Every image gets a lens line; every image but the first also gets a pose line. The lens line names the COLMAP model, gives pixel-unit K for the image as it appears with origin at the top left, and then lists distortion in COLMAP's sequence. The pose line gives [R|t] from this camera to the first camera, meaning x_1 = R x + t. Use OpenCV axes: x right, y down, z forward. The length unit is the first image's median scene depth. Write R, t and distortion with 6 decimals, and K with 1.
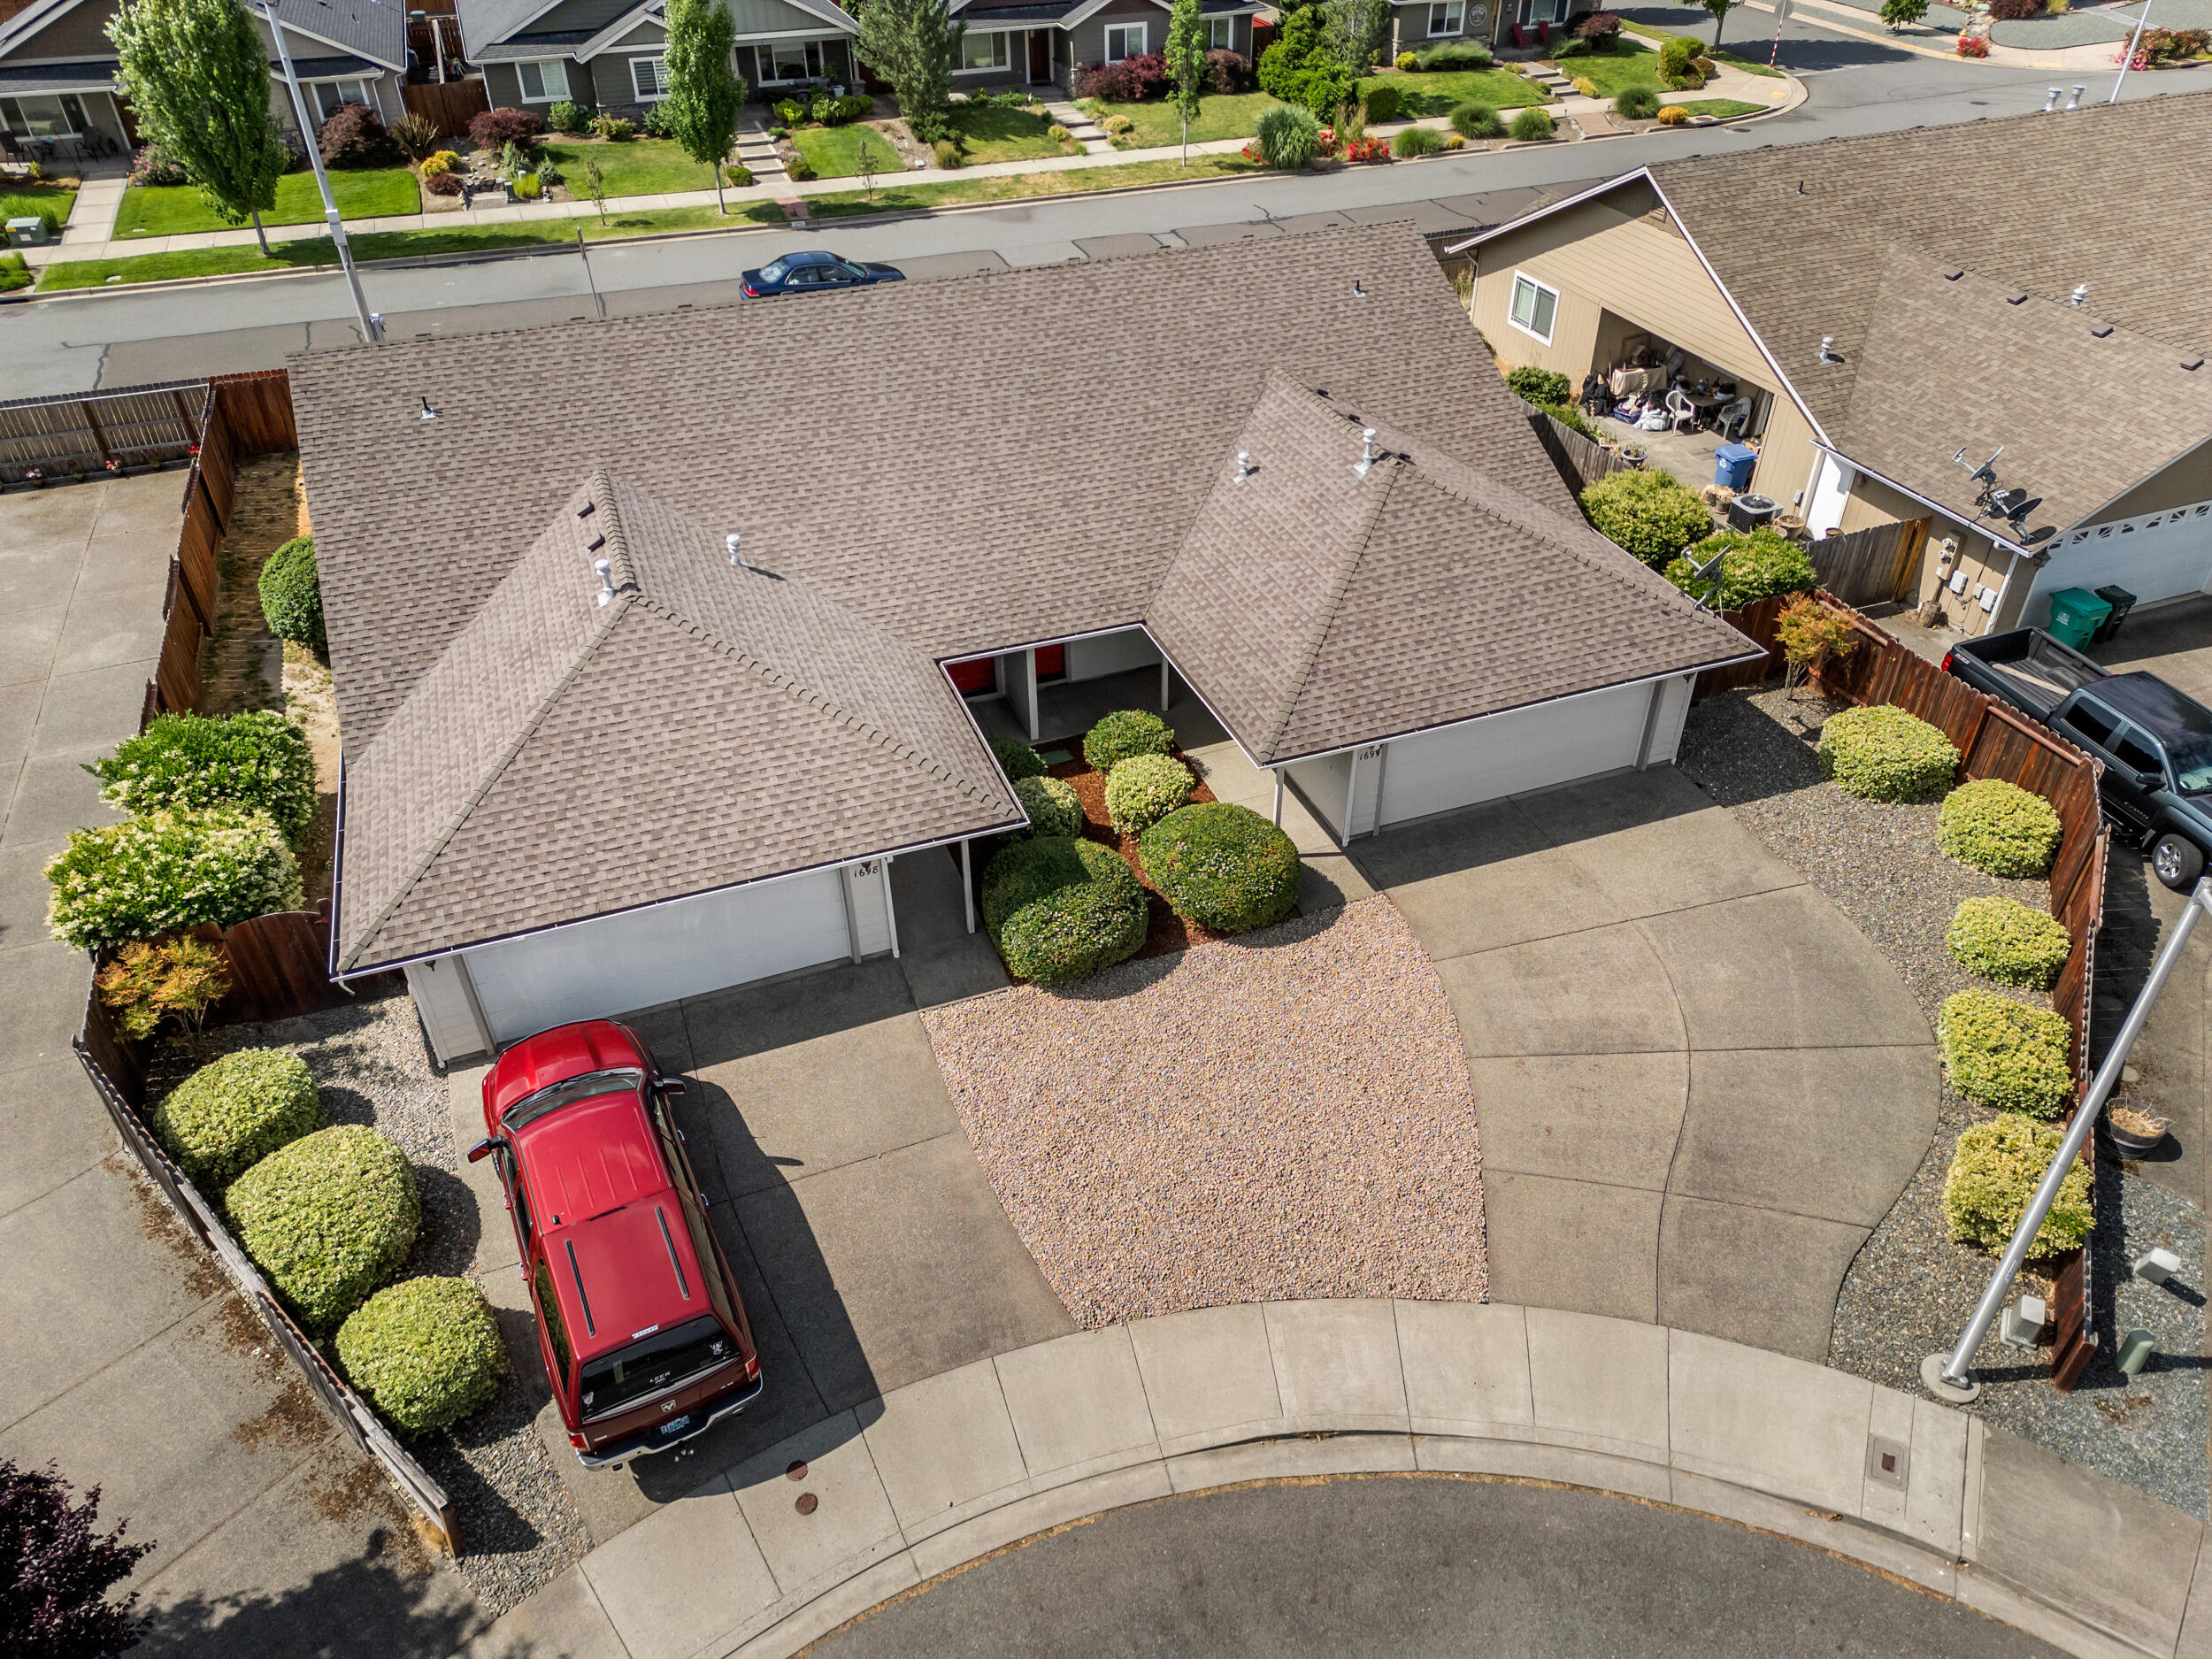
lens RADIAL K [[1542.1, 0, 1106.0], [0, 1542.1, 829.5], [0, 0, 1]] dist [0.072932, -0.068209]
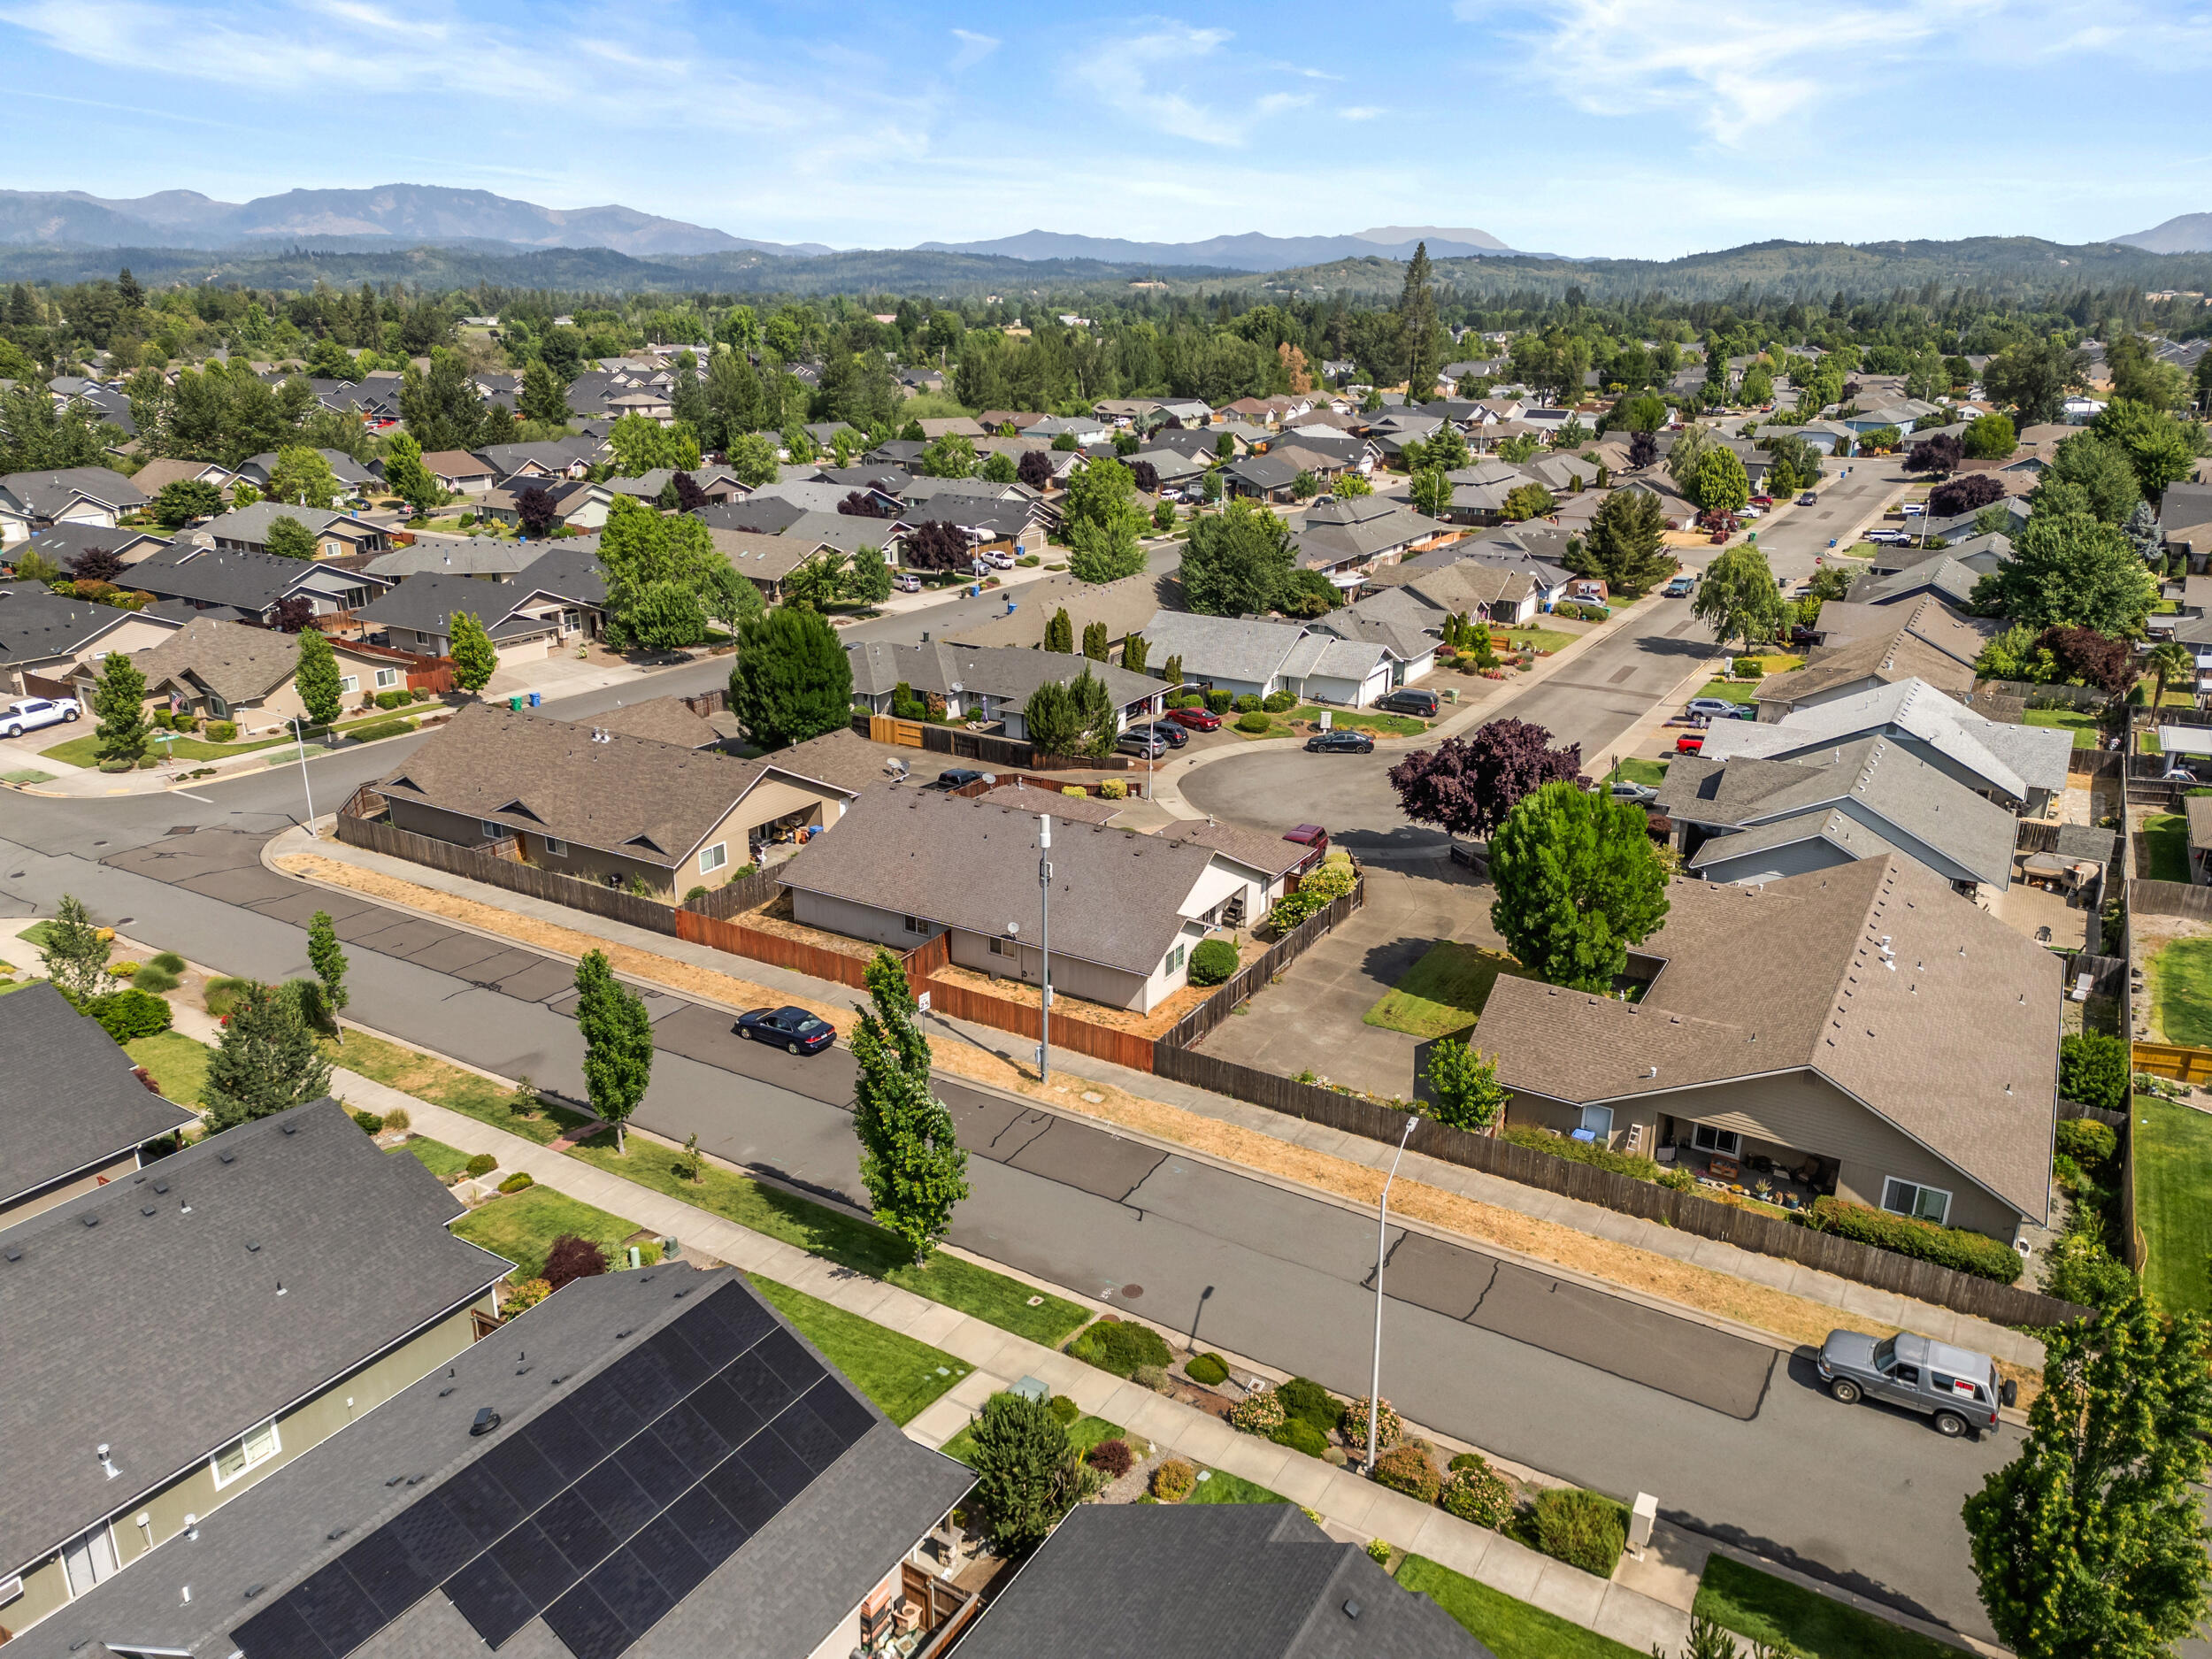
lens RADIAL K [[1535.7, 0, 1108.9], [0, 1535.7, 838.4], [0, 0, 1]] dist [0.082867, -0.089909]
pose [[-0.620760, -0.256280, 0.740930, -2.340727], [0.468760, 0.636202, 0.612789, -2.014436], [-0.628427, 0.727714, -0.274795, 1.769216]]
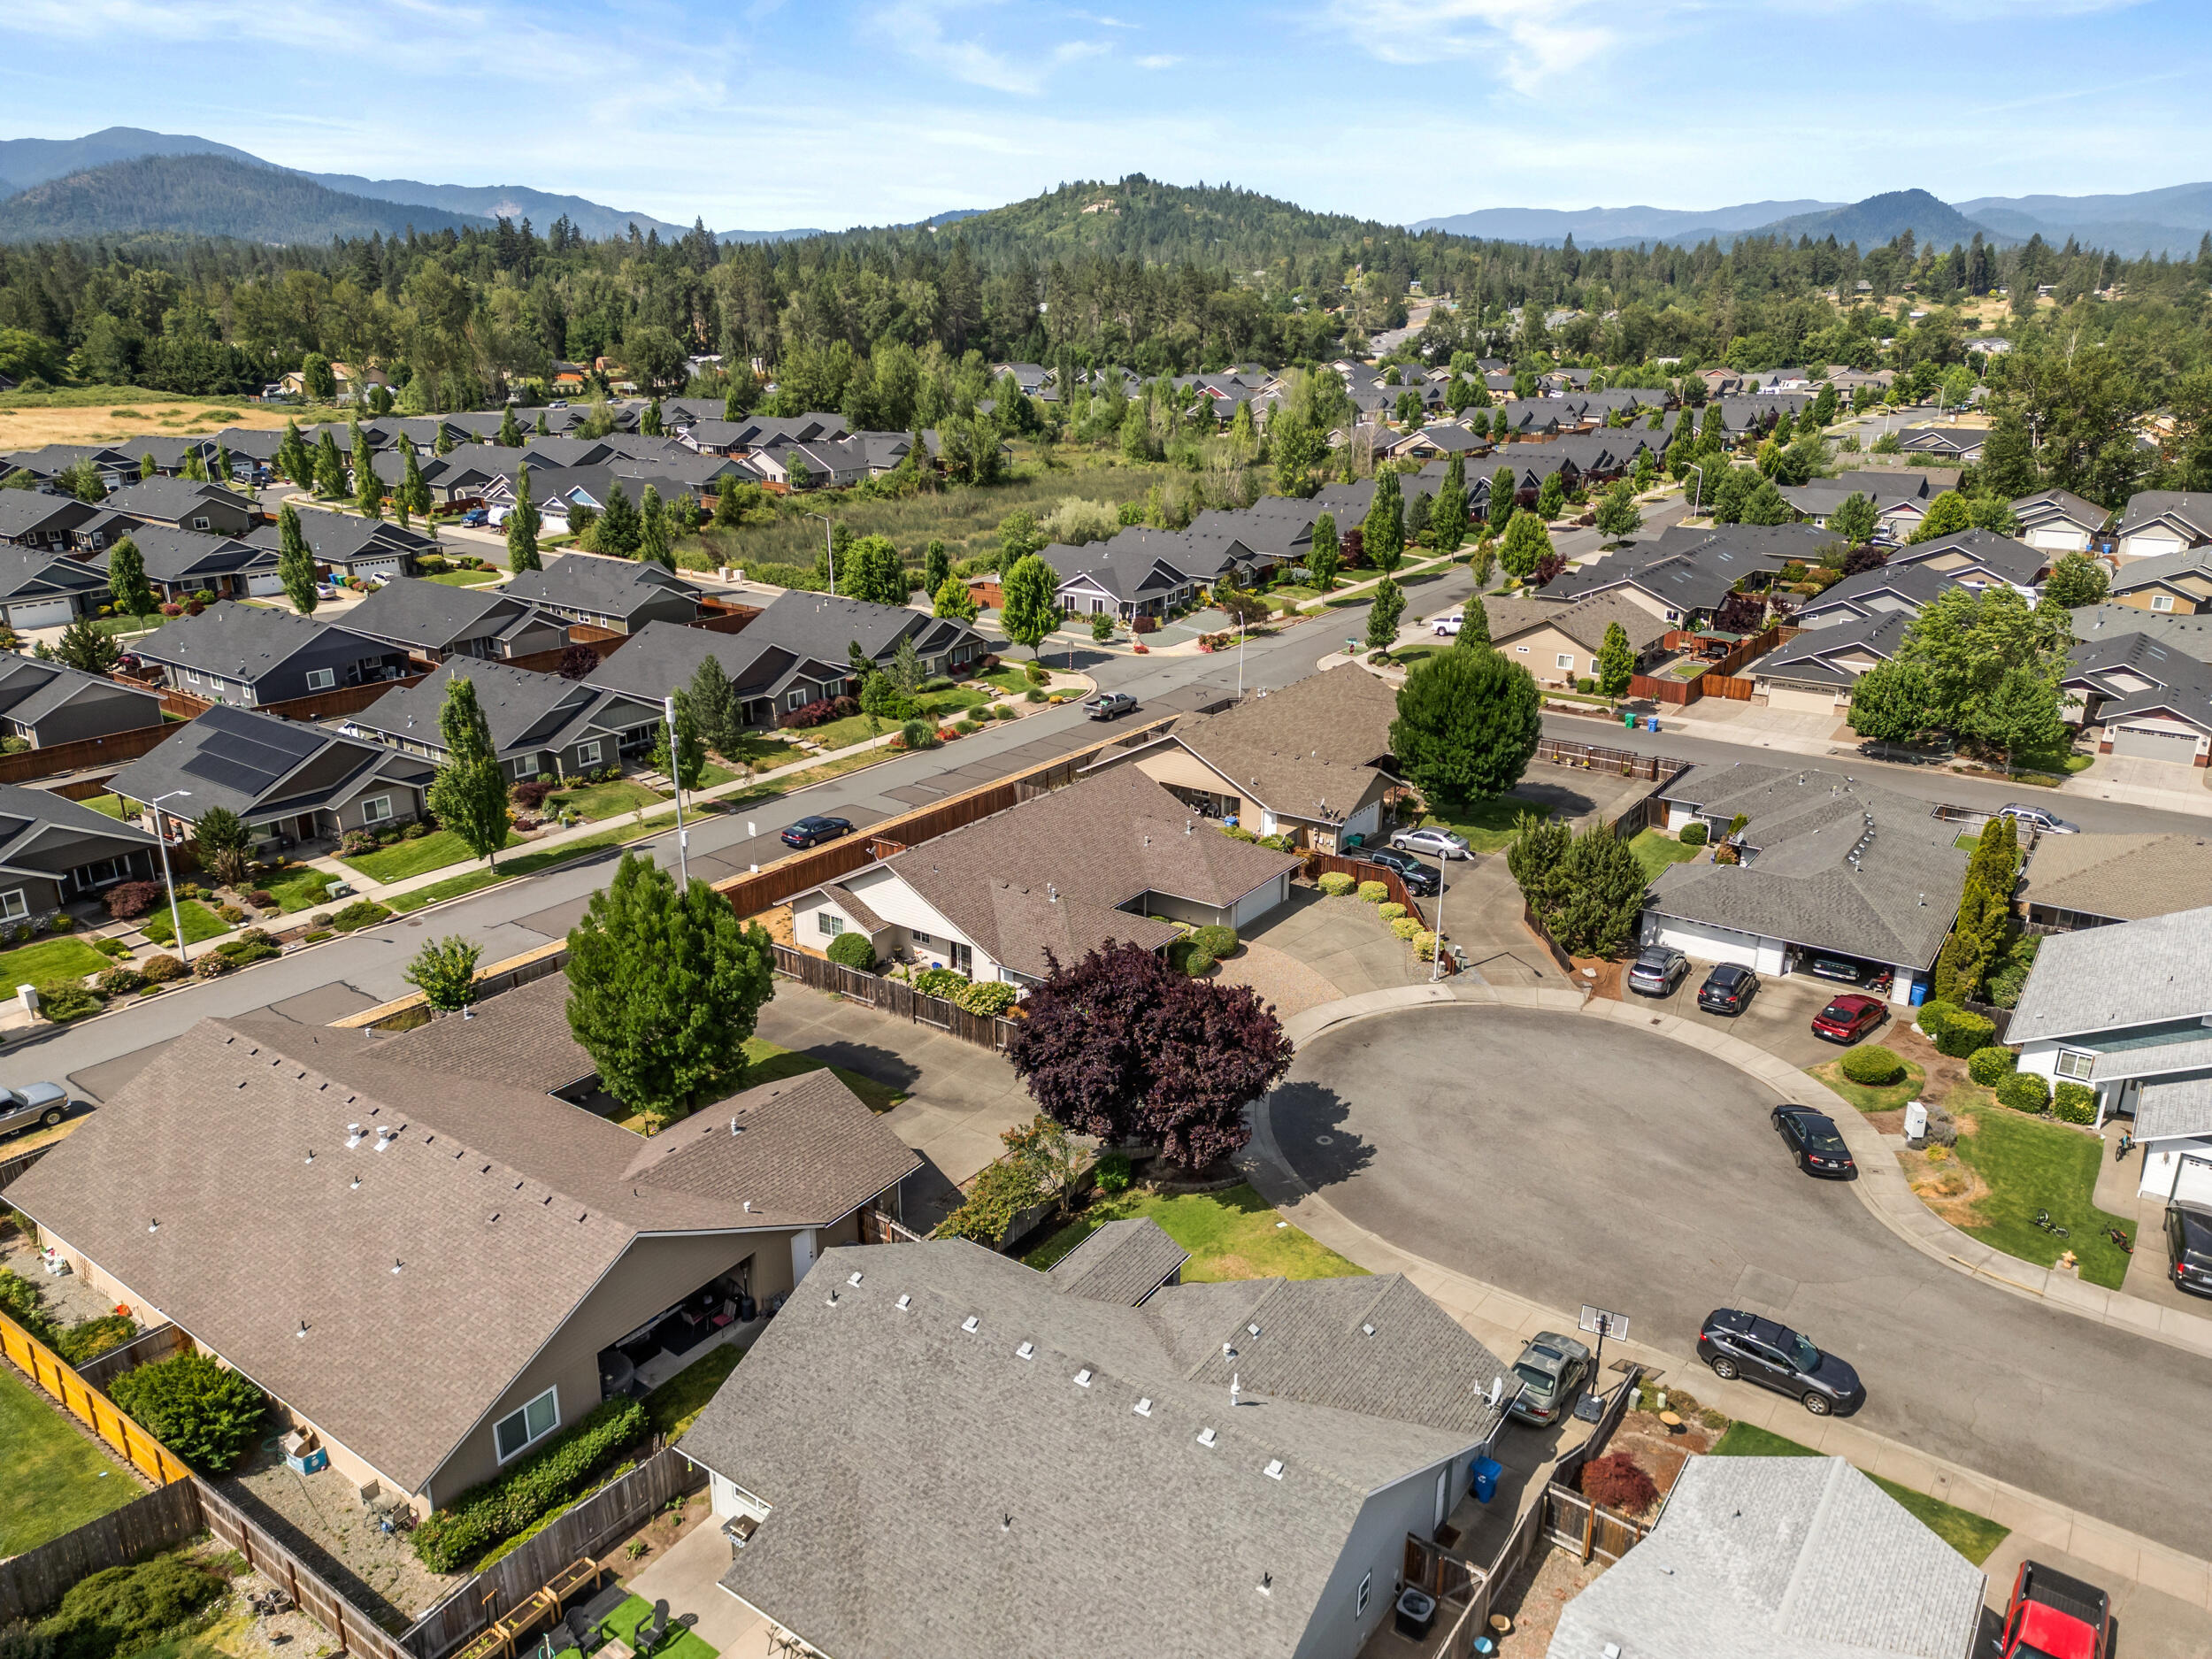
lens RADIAL K [[1542.1, 0, 1106.0], [0, 1542.1, 829.5], [0, 0, 1]] dist [0.072932, -0.068209]
pose [[0.827953, -0.173144, 0.533399, -1.610333], [0.327299, 0.921539, -0.208904, 0.361387], [-0.455378, 0.347544, 0.819661, -1.499023]]
